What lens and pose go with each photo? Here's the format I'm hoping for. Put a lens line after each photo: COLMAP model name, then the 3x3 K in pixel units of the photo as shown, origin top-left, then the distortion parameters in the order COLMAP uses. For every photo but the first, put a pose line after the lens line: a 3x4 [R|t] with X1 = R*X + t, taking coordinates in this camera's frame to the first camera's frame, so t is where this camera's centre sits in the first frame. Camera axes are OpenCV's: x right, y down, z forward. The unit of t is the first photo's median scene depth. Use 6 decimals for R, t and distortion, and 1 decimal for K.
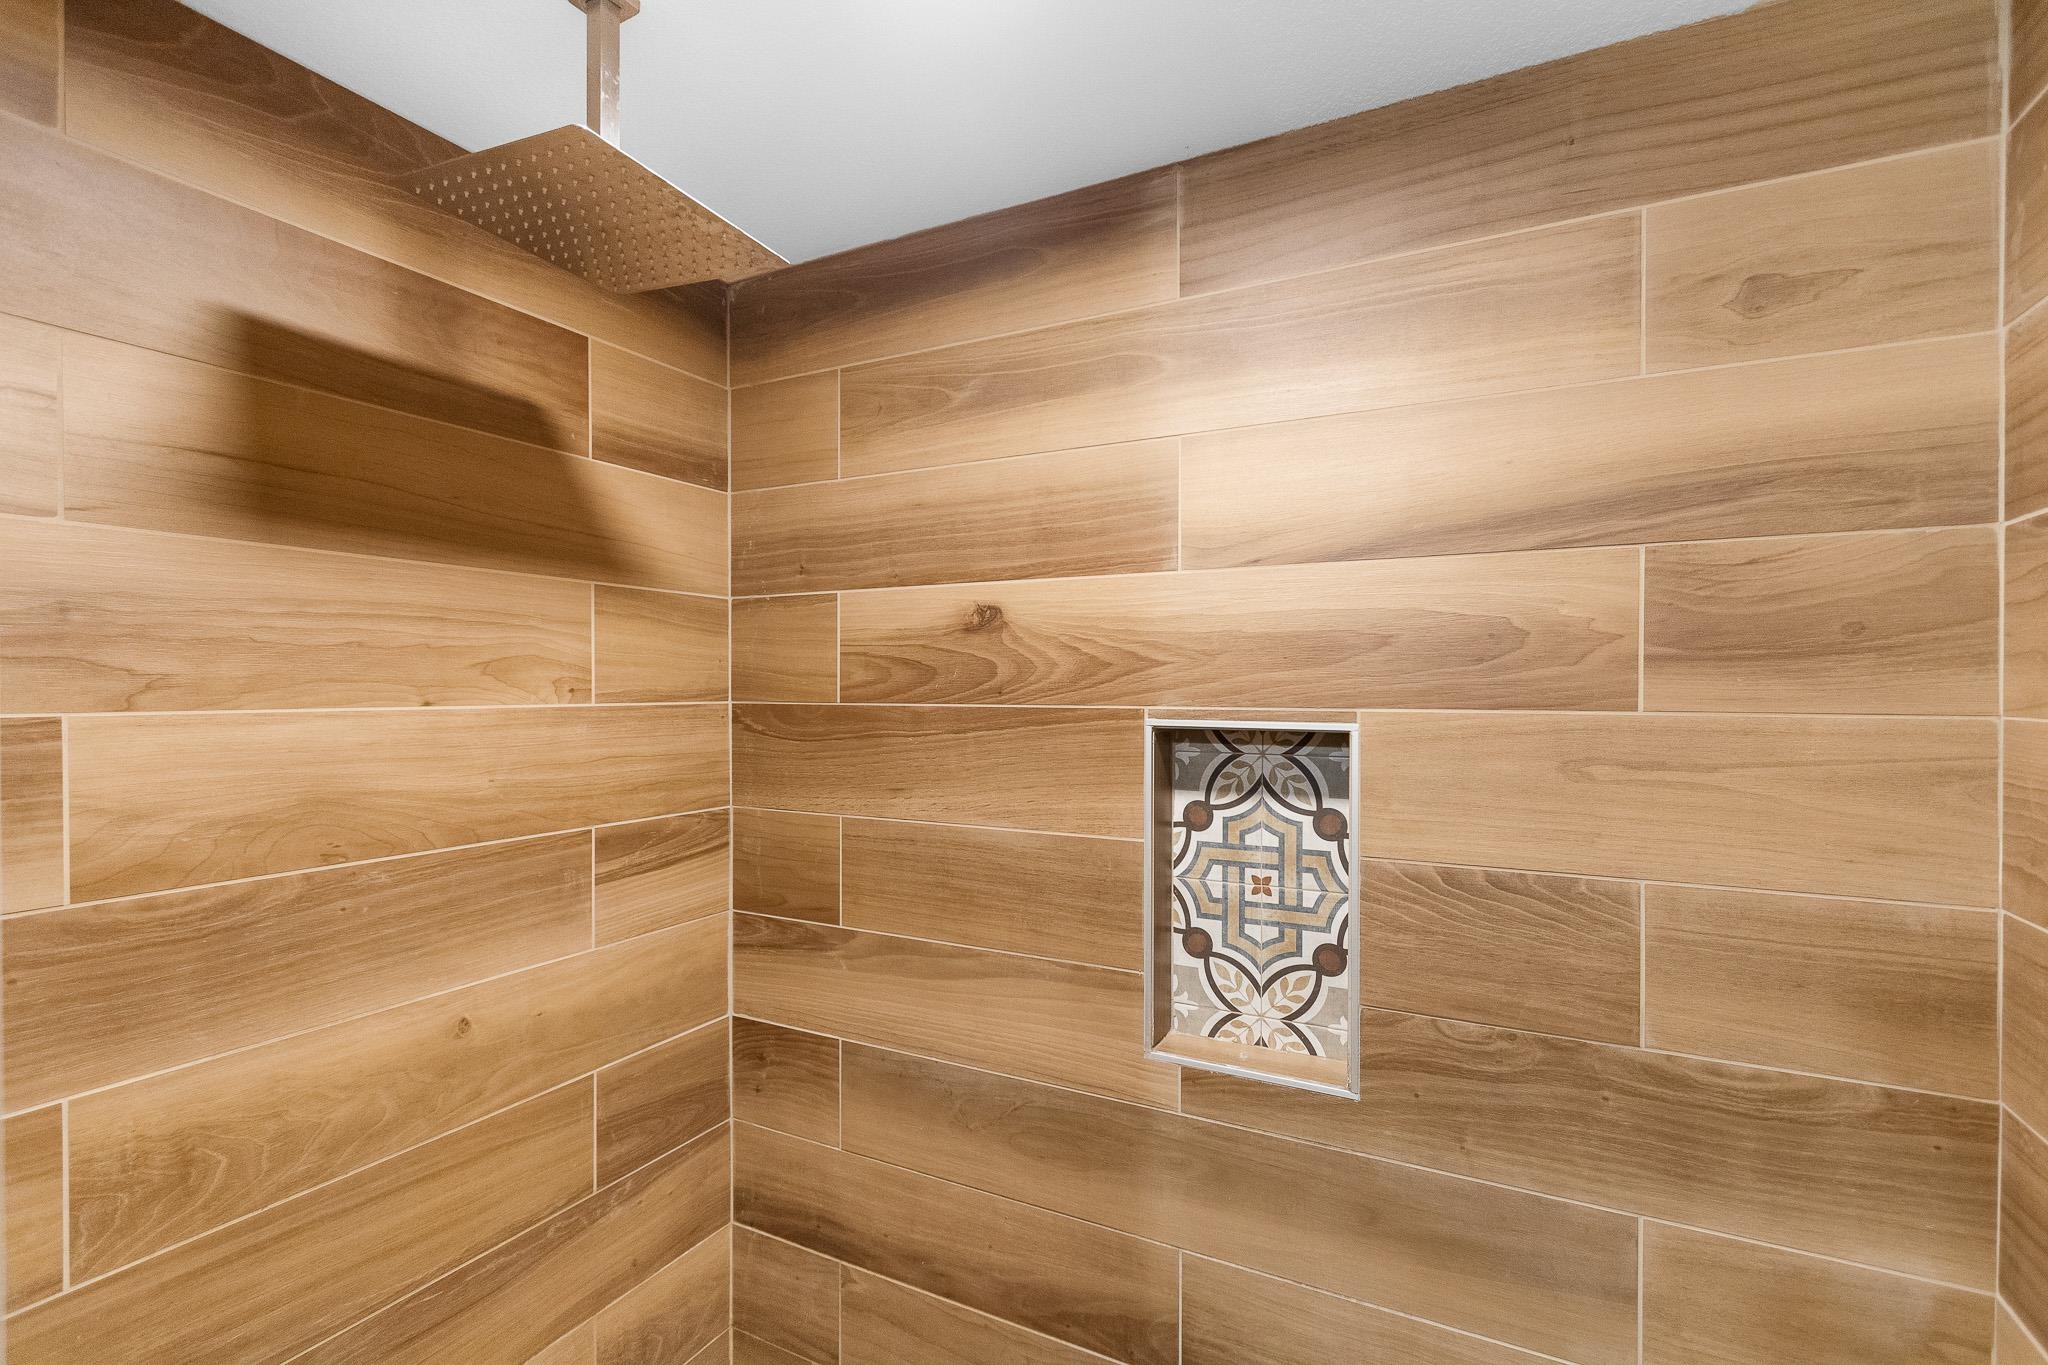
lens RADIAL K [[947.1, 0, 1017.1], [0, 947.1, 684.2], [0, 0, 1]] dist [0.015714, -0.000967]
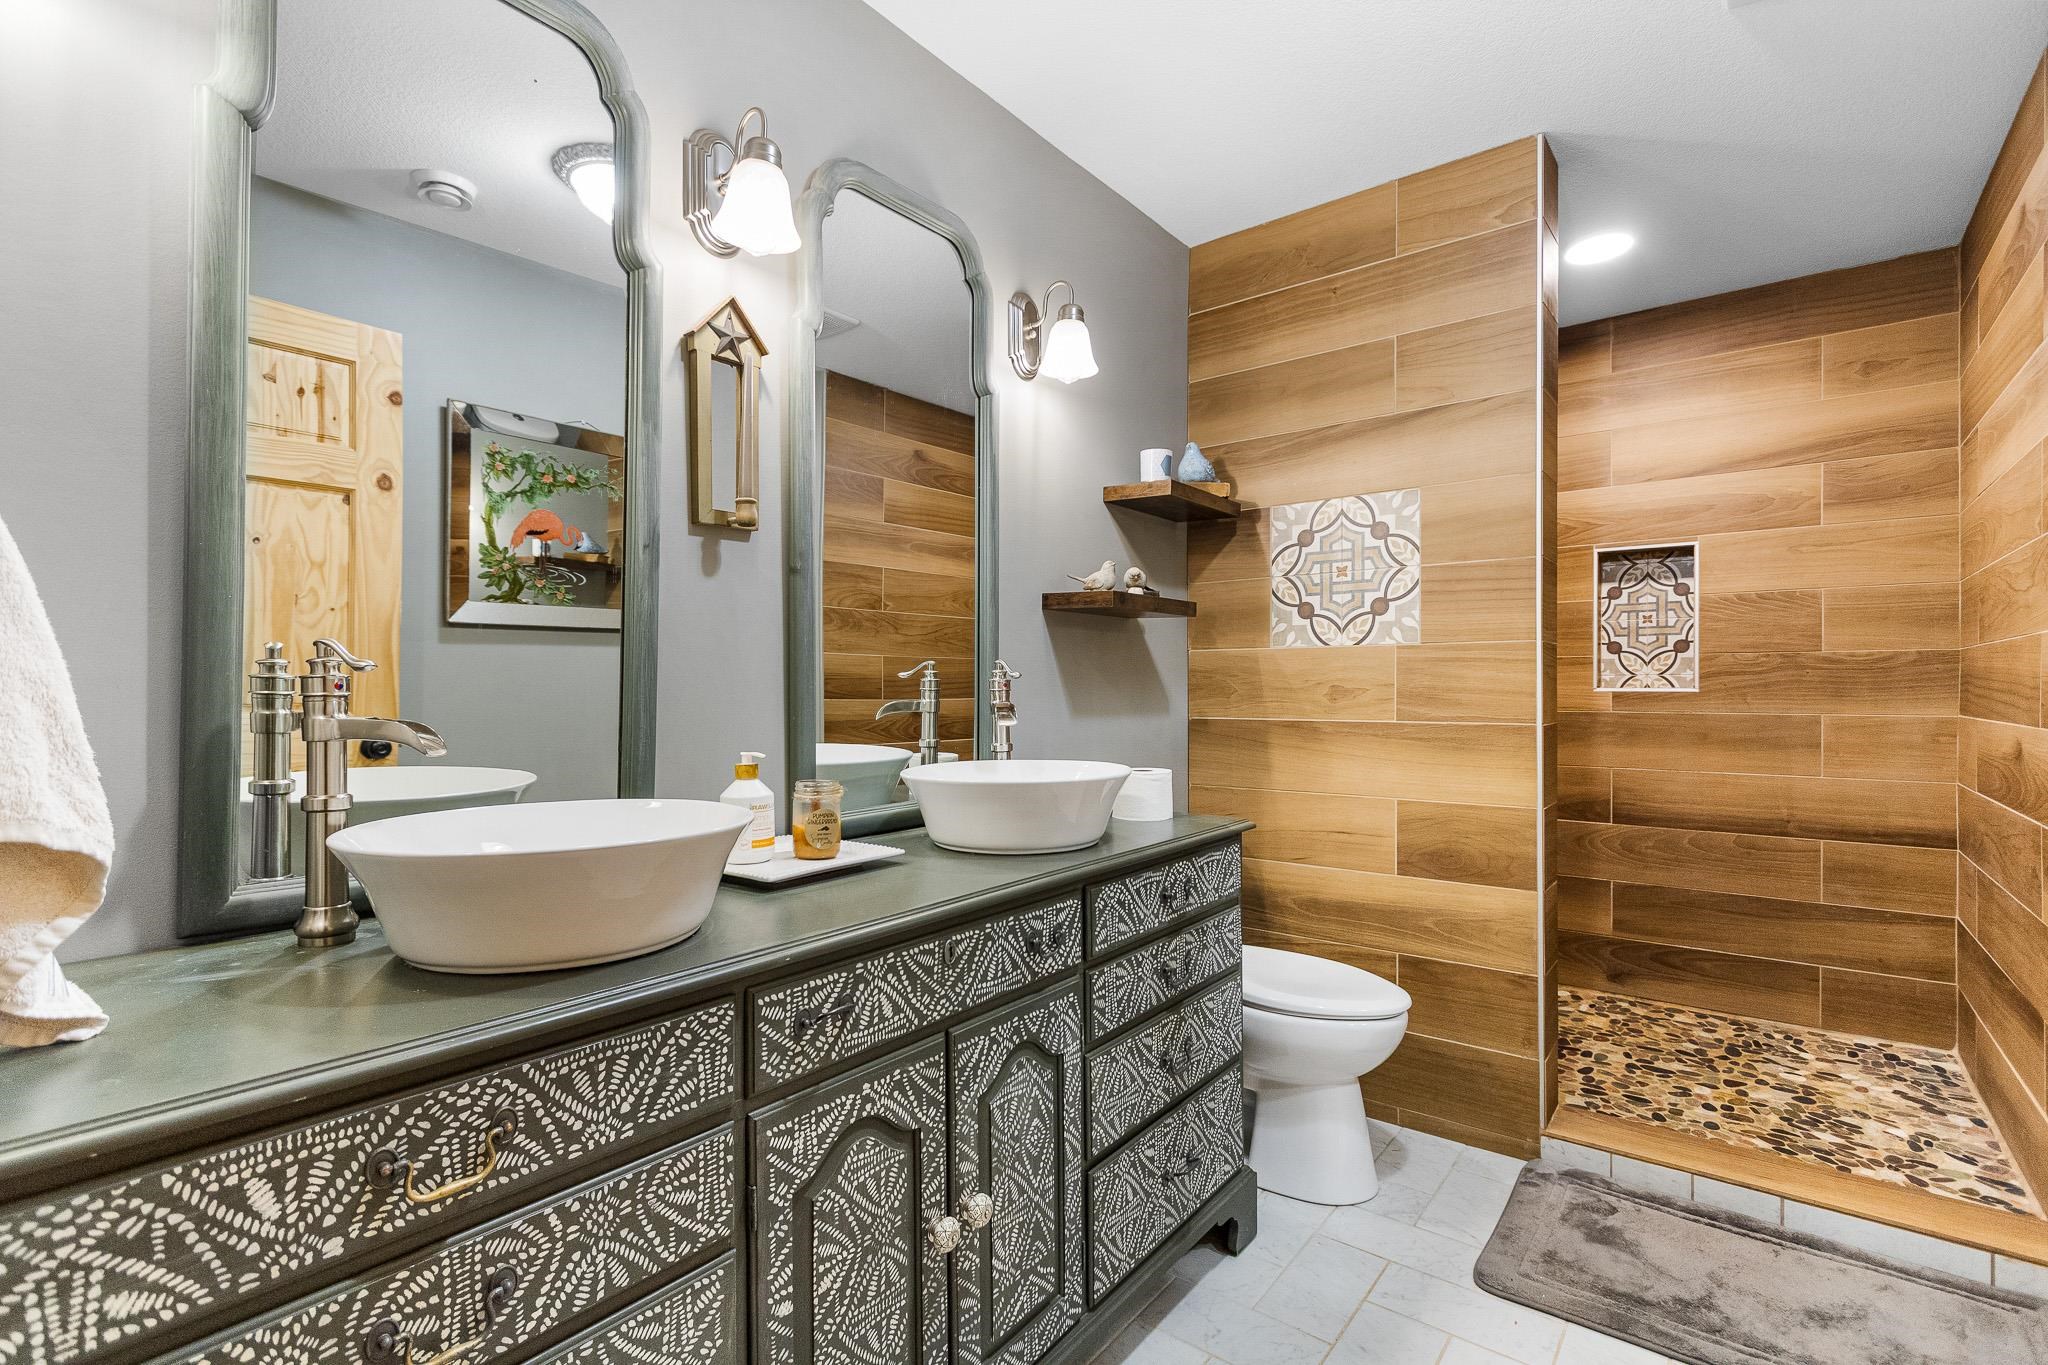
lens RADIAL K [[947.1, 0, 1030.0], [0, 947.1, 682.2], [0, 0, 1]] dist [0.015714, -0.000967]
pose [[0.984164, -0.001508, -0.177252, -0.959489], [0.000292, 0.999976, -0.006885, 0.443387], [0.177258, 0.006724, 0.984141, -1.845972]]
